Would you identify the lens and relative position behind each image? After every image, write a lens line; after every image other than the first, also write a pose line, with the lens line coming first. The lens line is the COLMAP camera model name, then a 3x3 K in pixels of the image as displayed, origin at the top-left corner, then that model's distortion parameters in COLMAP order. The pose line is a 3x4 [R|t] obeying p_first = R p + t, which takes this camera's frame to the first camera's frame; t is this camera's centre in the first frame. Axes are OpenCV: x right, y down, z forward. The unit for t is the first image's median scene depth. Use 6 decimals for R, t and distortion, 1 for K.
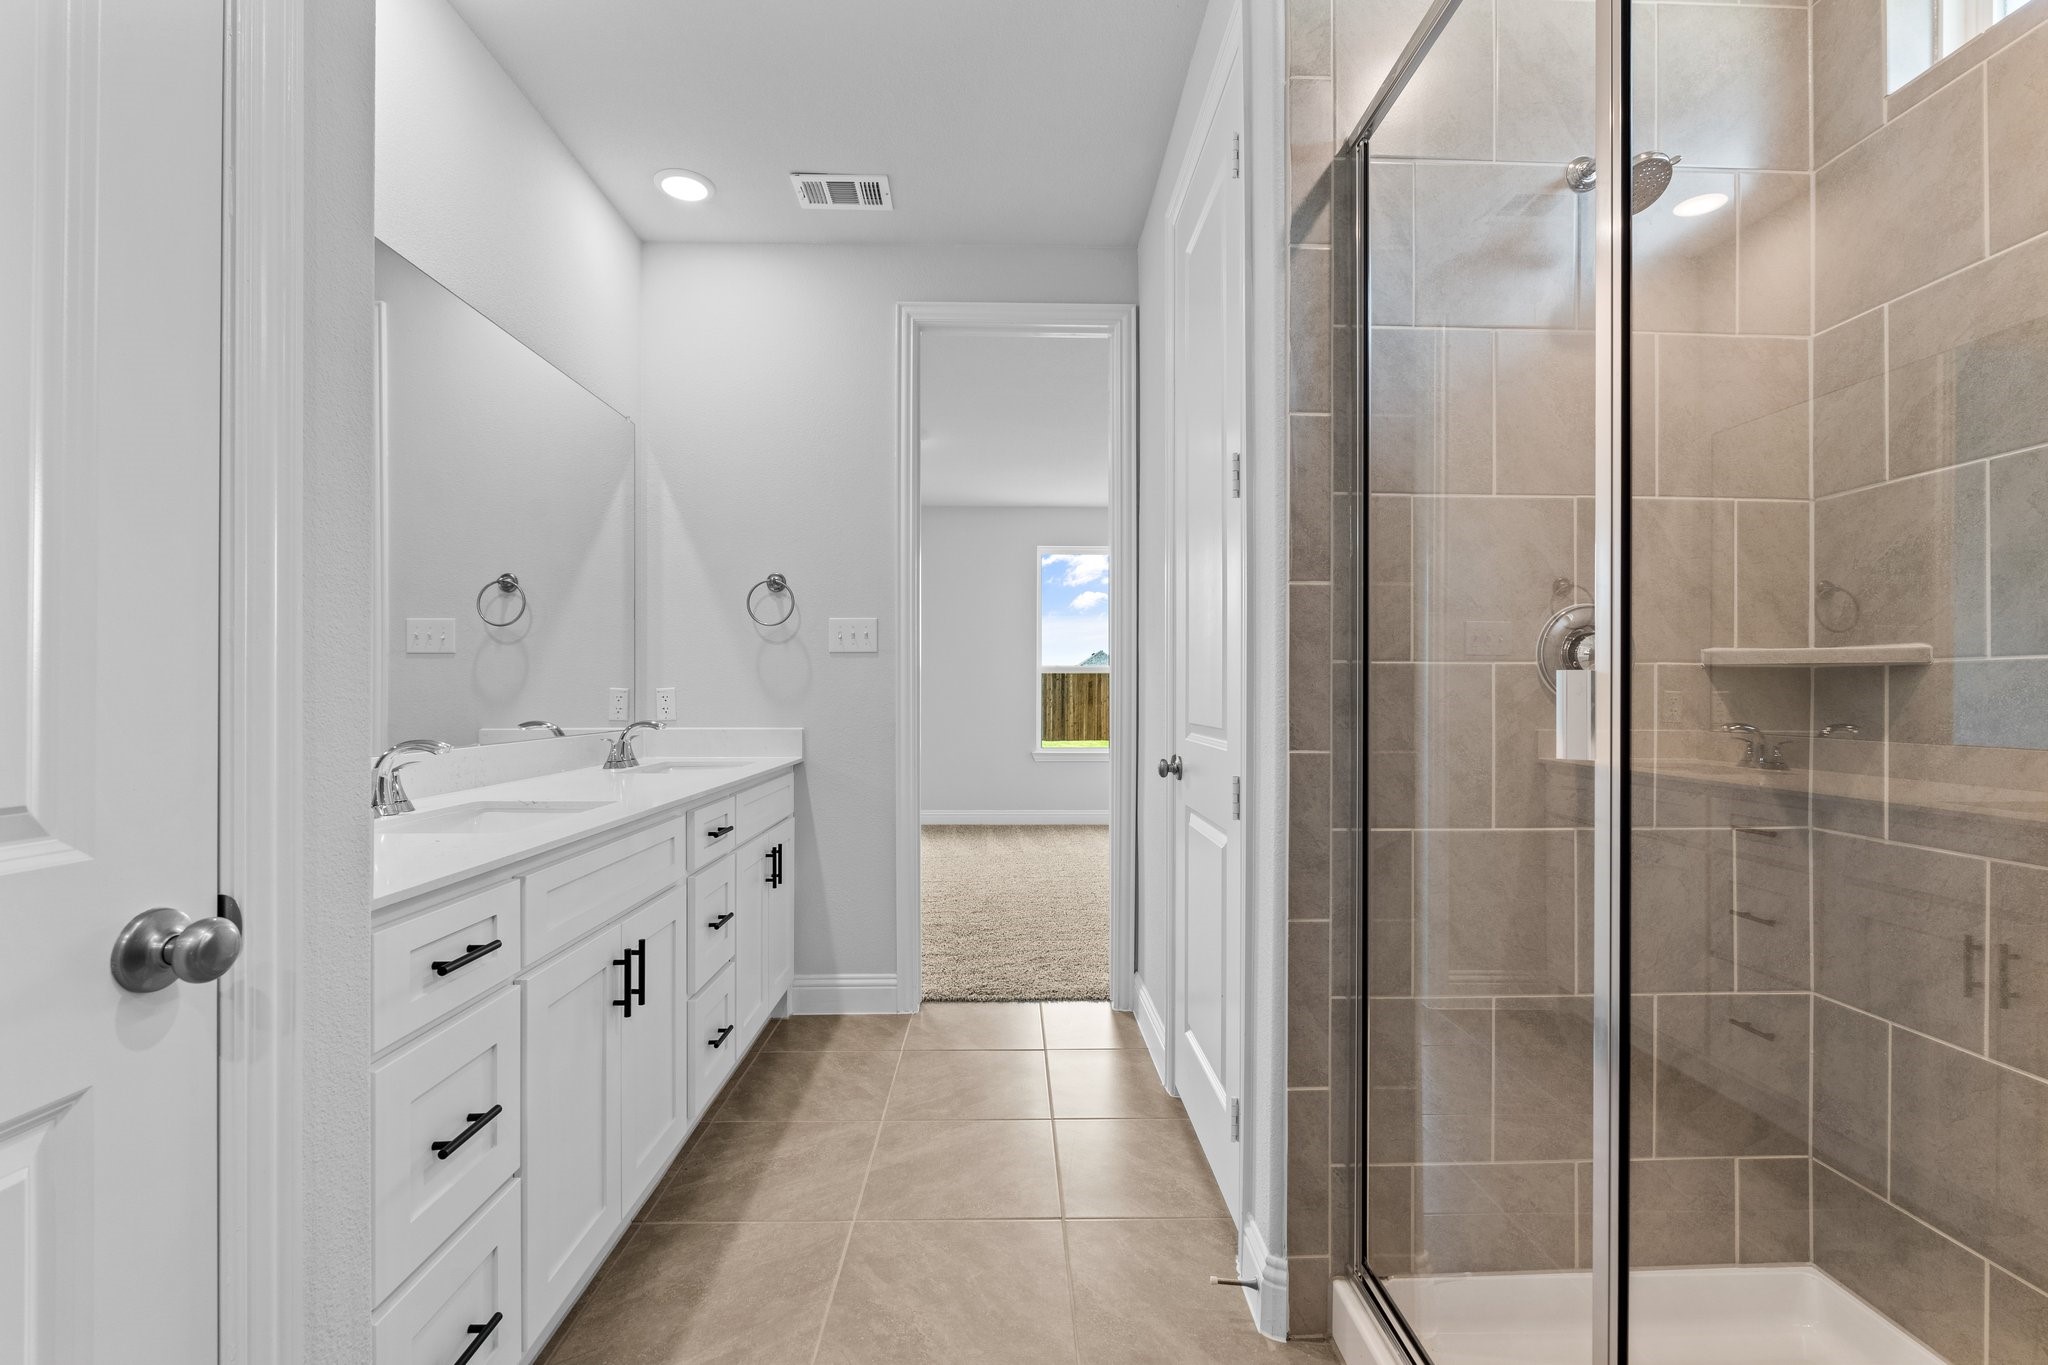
lens RADIAL K [[904.0, 0, 1032.1], [0, 904.0, 674.1], [0, 0, 1]] dist [-0.001447, 0.000187]
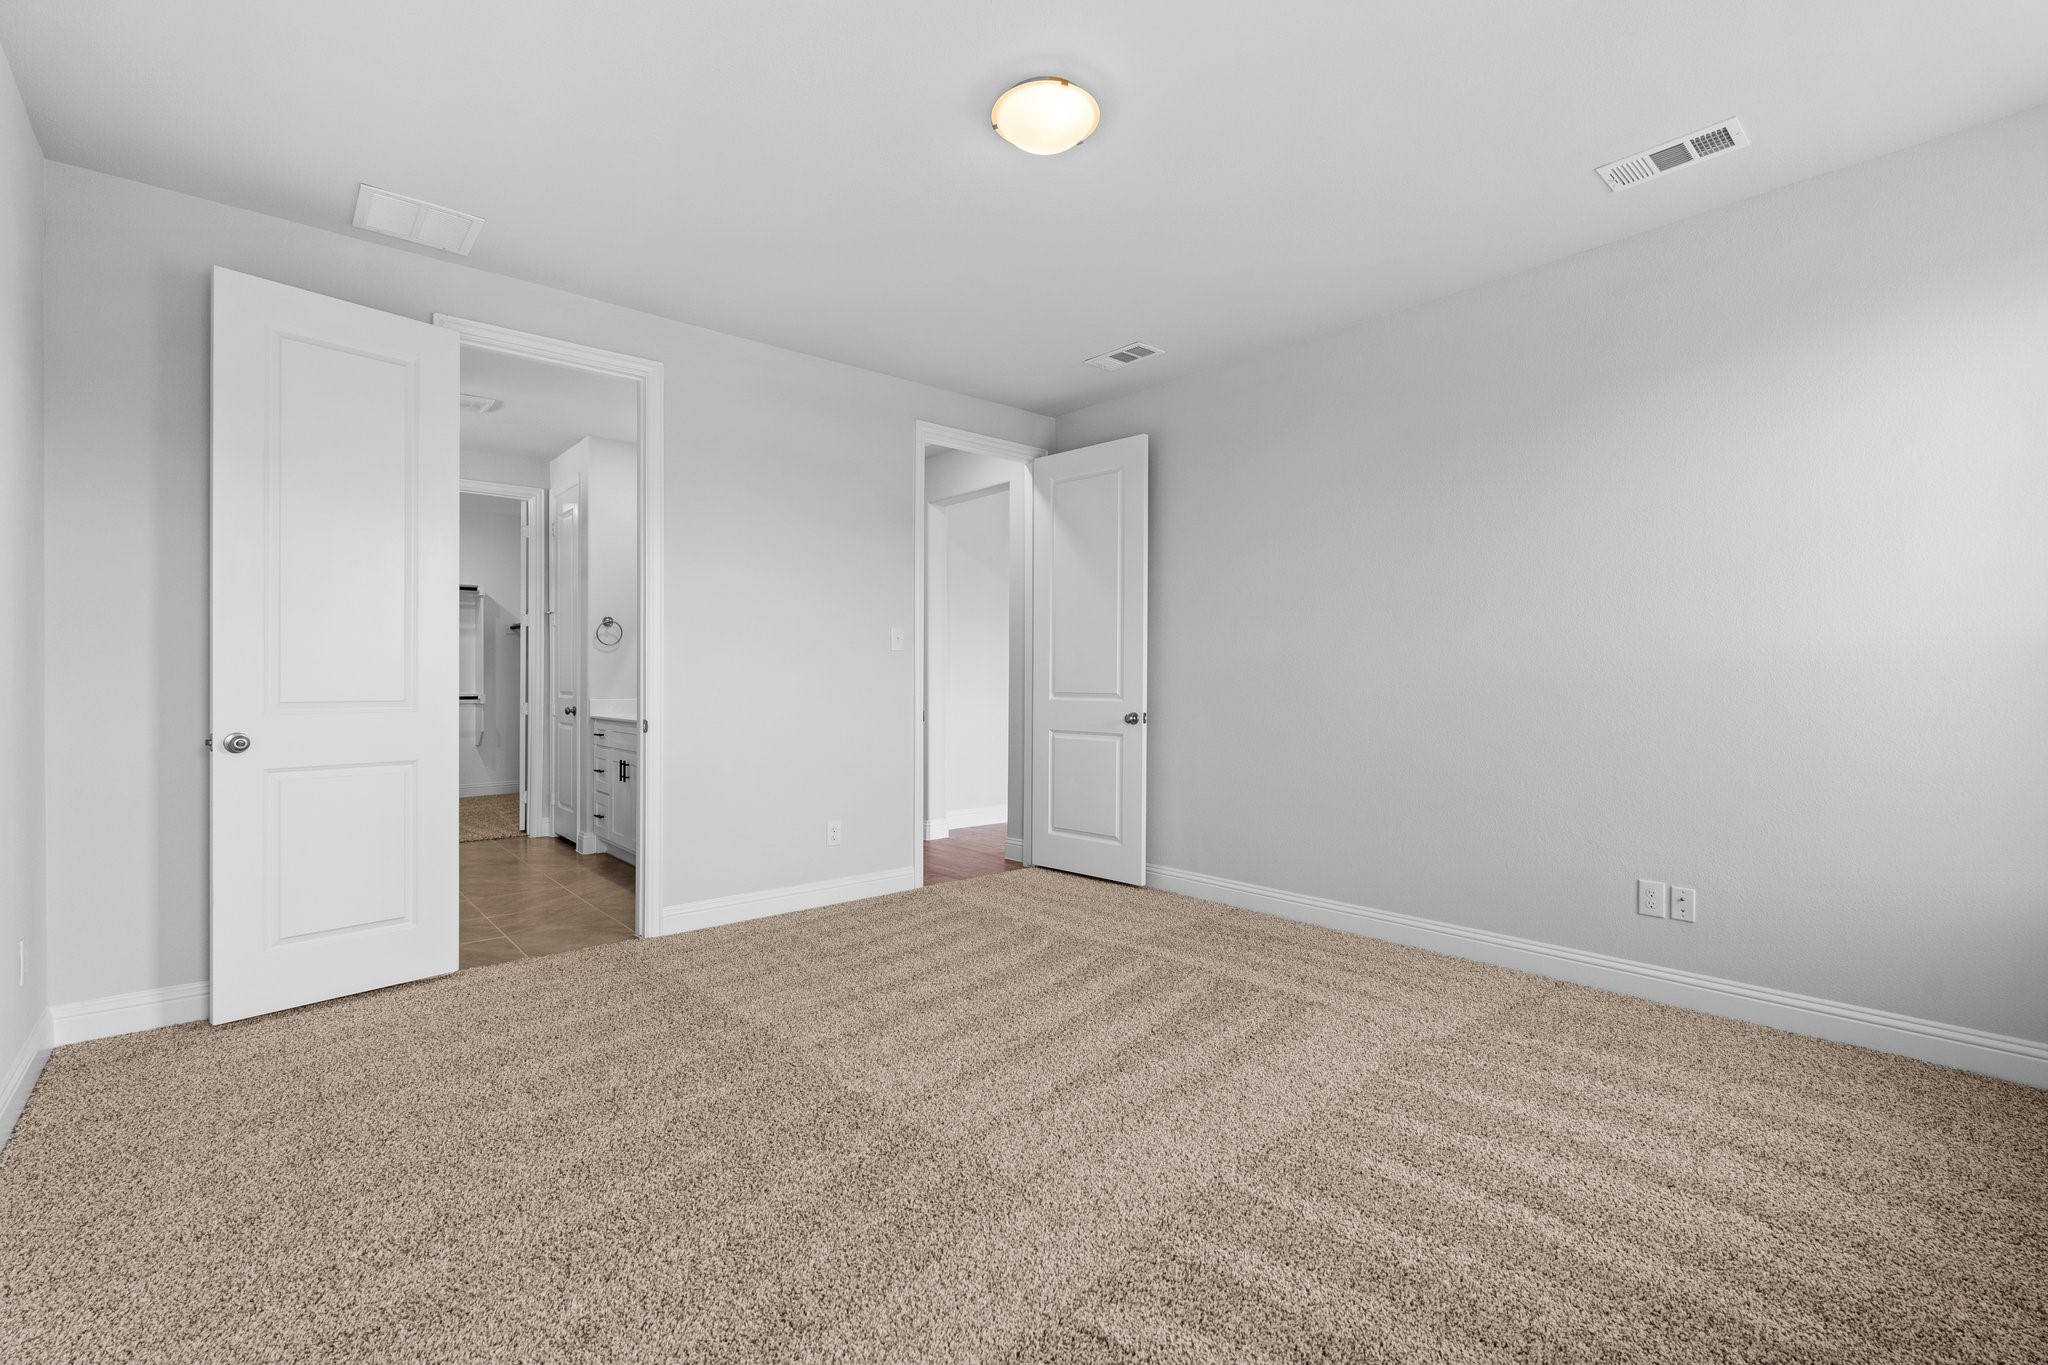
lens RADIAL K [[904.0, 0, 1032.1], [0, 904.0, 674.1], [0, 0, 1]] dist [-0.001447, 0.000187]
pose [[-0.768908, 0.000399, -0.639359, 0.483170], [0.017946, 0.999619, -0.020958, 0.096703], [0.639107, -0.027589, -0.768622, 4.452683]]
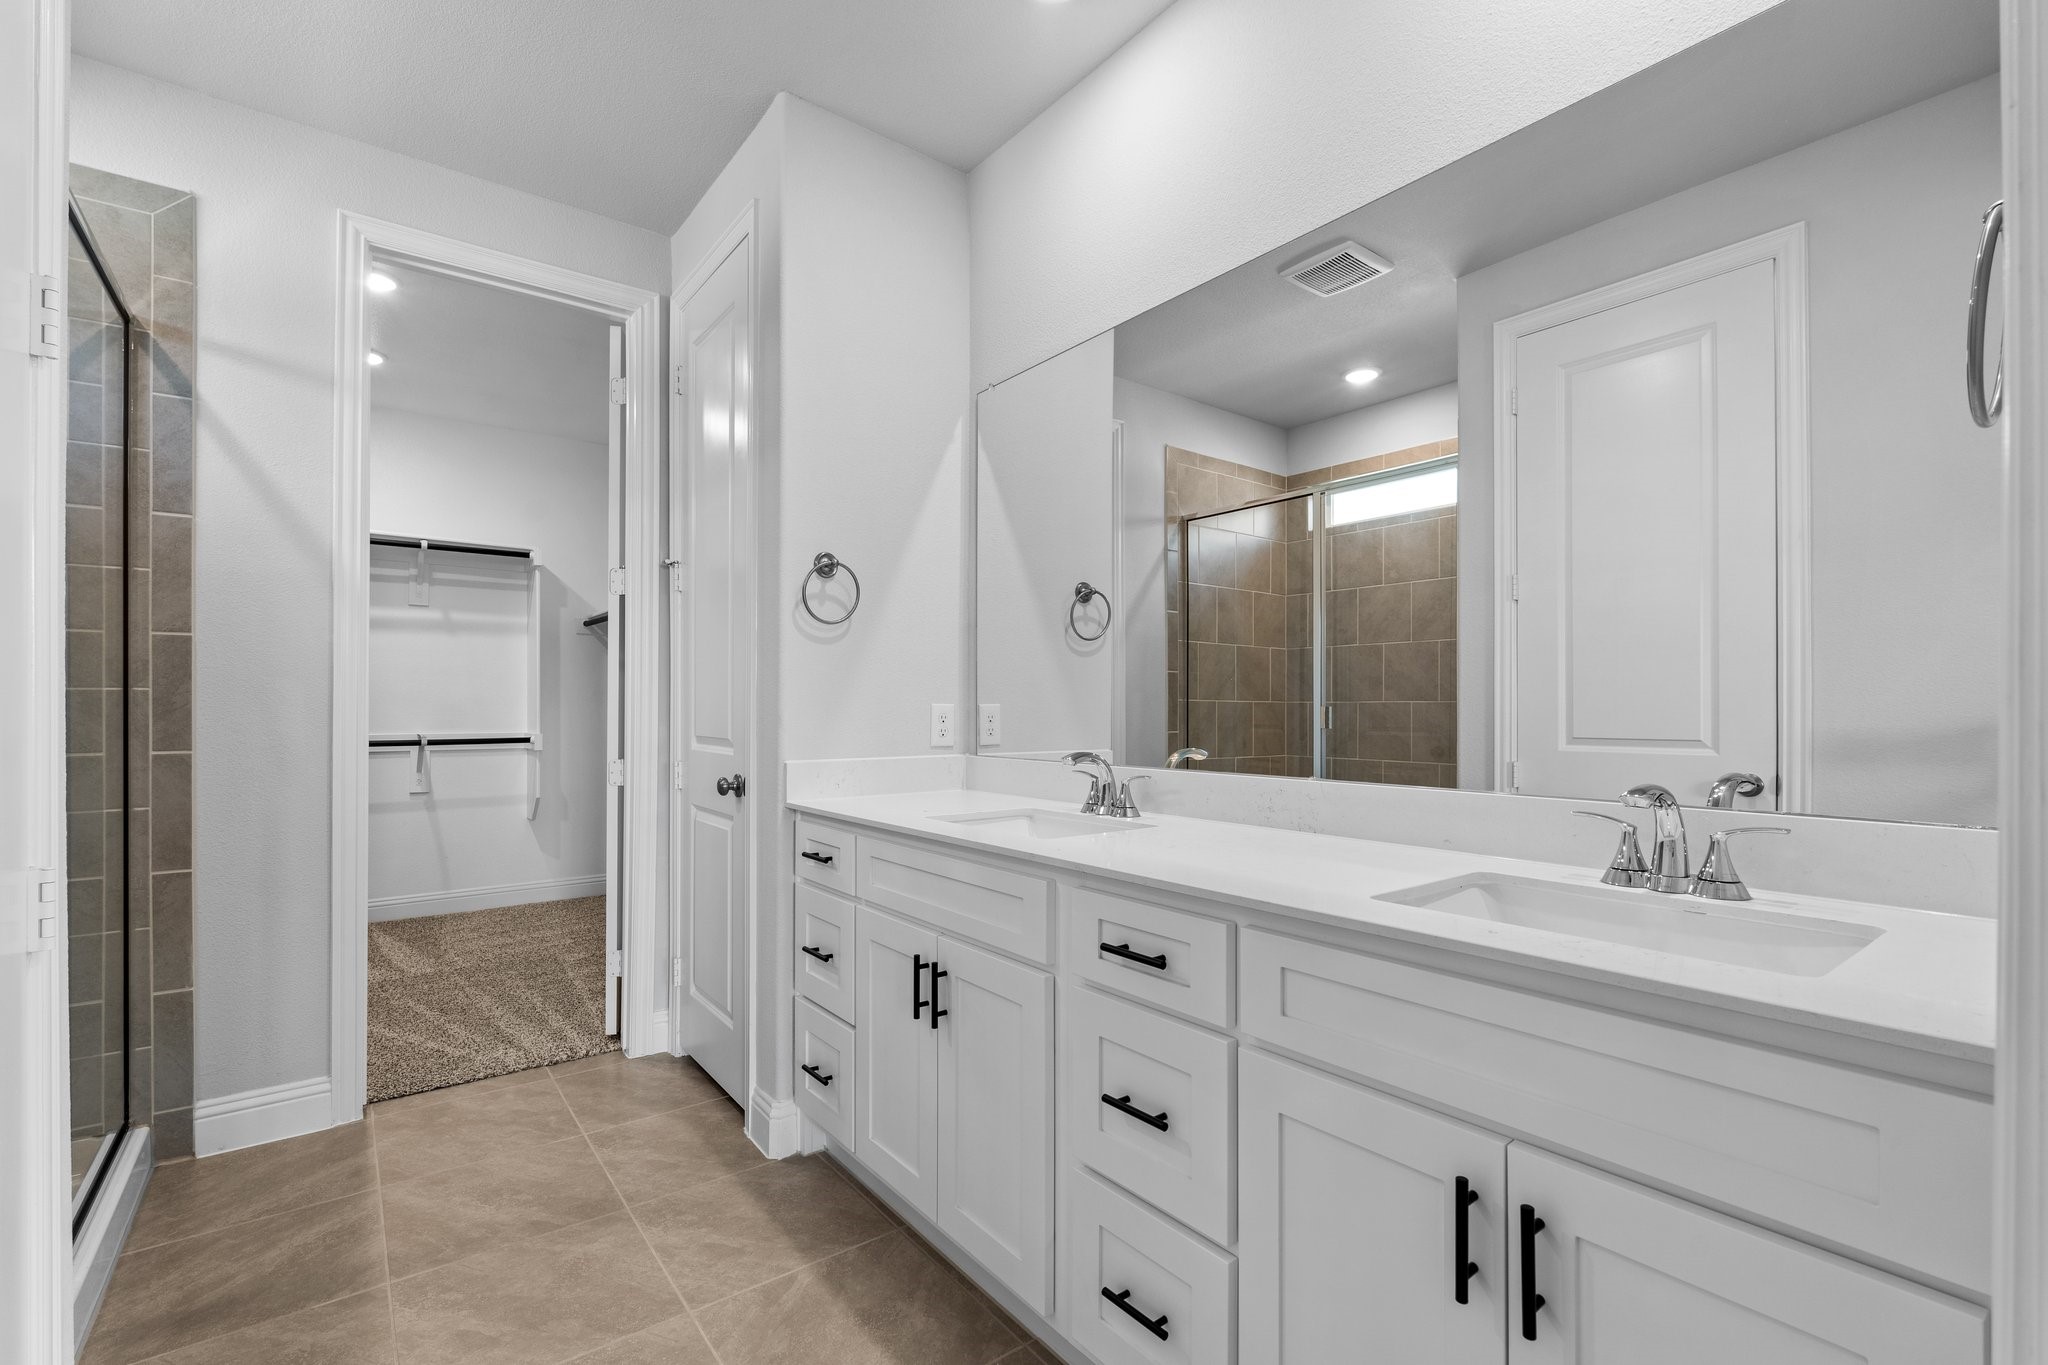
lens RADIAL K [[905.5, 0, 1021.9], [0, 905.5, 702.6], [0, 0, 1]] dist [-0.005030, 0.000267]
pose [[-0.809383, -0.002572, -0.587275, 0.075298], [0.013470, 0.999646, -0.022943, 0.038060], [0.587126, -0.026481, -0.809062, 1.964191]]
